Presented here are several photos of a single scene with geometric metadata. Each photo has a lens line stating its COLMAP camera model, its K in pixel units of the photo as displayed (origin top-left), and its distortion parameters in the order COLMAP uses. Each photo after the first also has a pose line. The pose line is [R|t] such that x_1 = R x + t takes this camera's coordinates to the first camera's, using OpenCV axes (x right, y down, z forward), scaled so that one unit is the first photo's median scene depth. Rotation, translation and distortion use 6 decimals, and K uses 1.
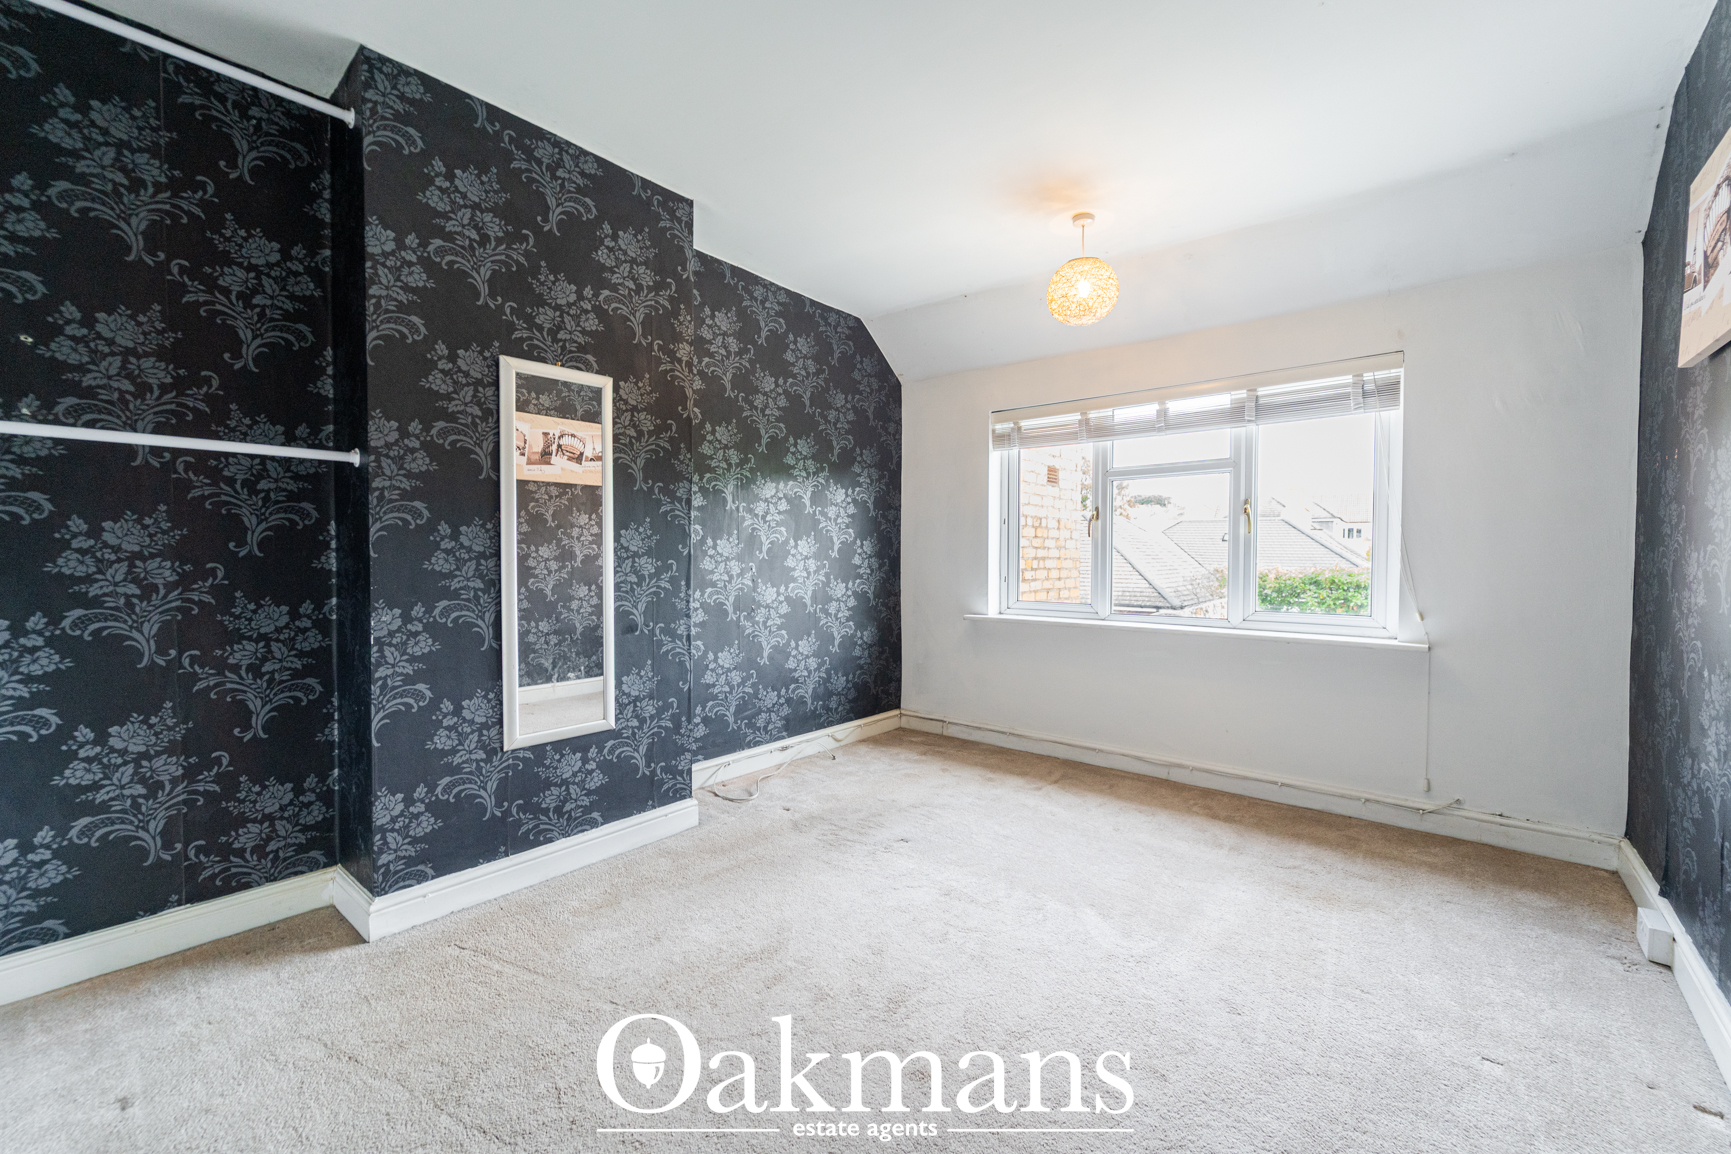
lens RADIAL K [[701.5, 0, 857.2], [0, 701.5, 572.1], [0, 0, 1]] dist [0.006961, -0.000840]
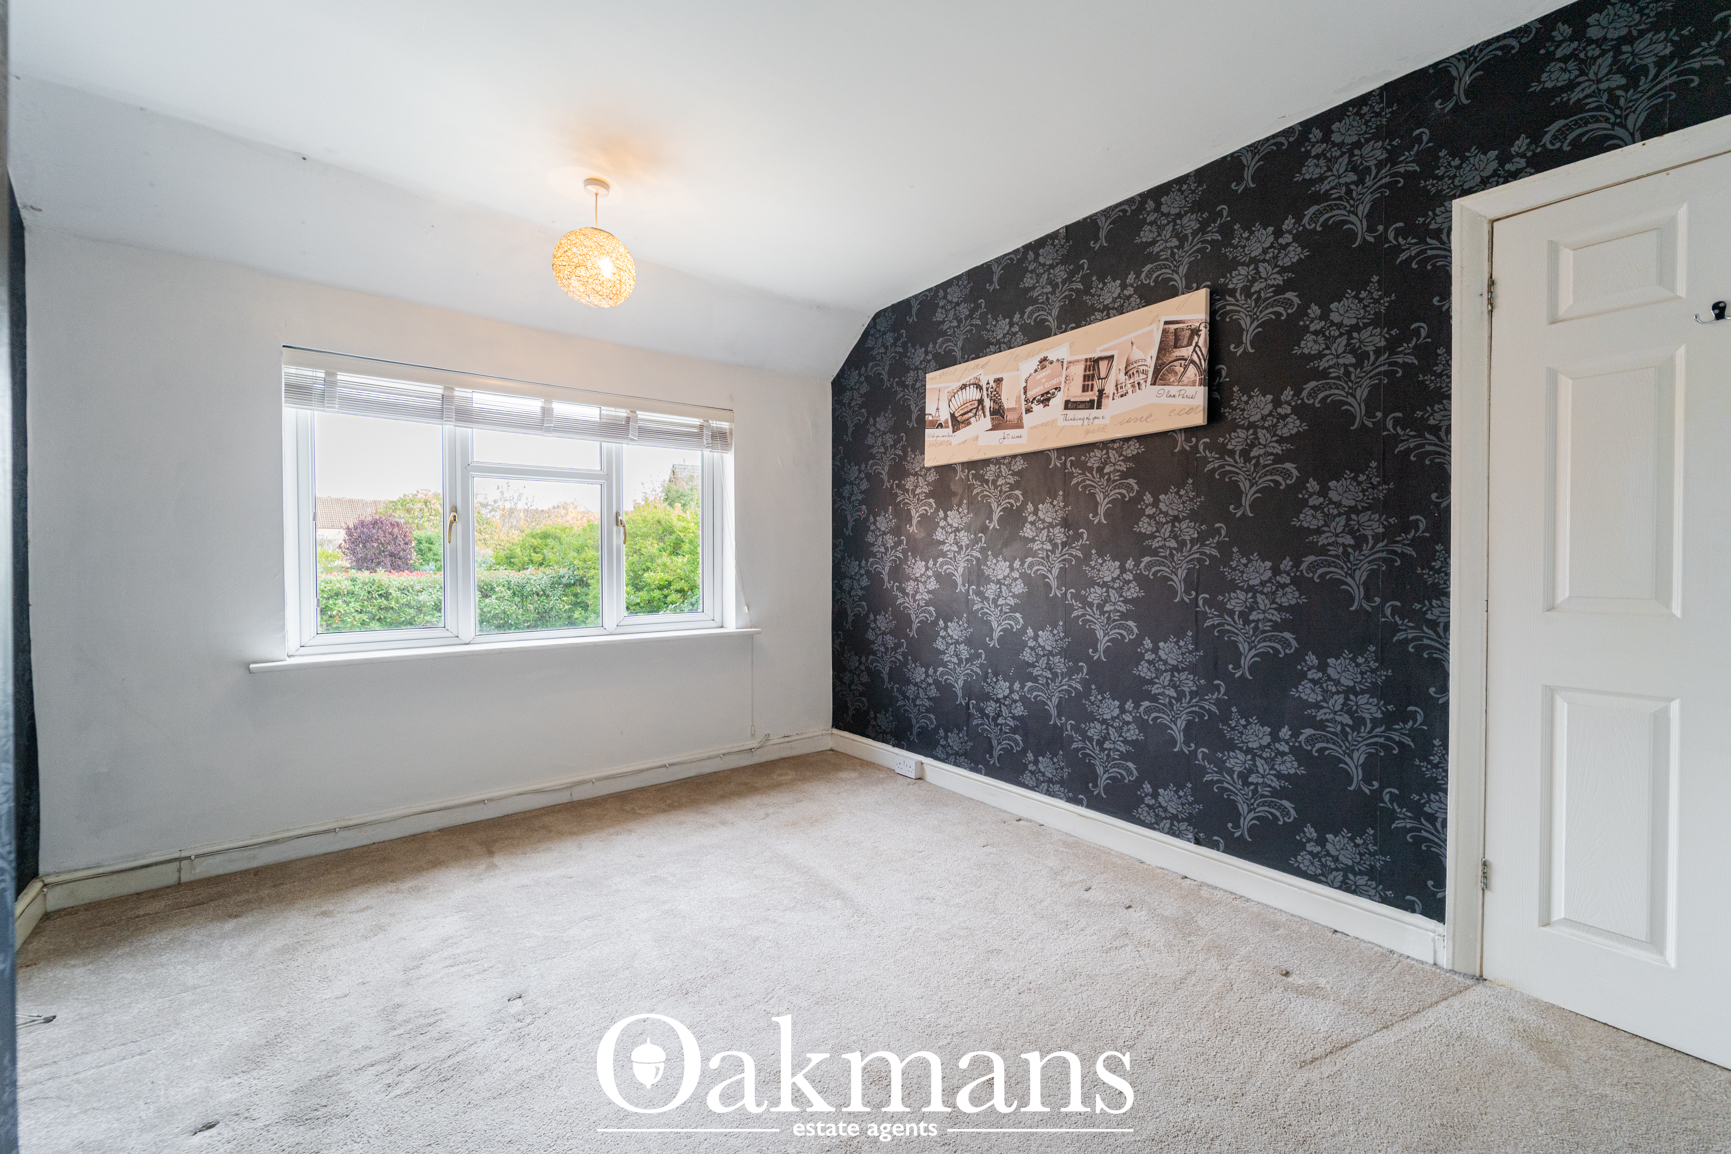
lens RADIAL K [[701.5, 0, 861.6], [0, 701.5, 572.2], [0, 0, 1]] dist [0.006961, -0.000840]
pose [[0.198088, -0.019778, 0.979985, -0.411982], [0.027160, 0.999523, 0.014683, -0.017860], [-0.979808, 0.023708, 0.198530, 0.428240]]
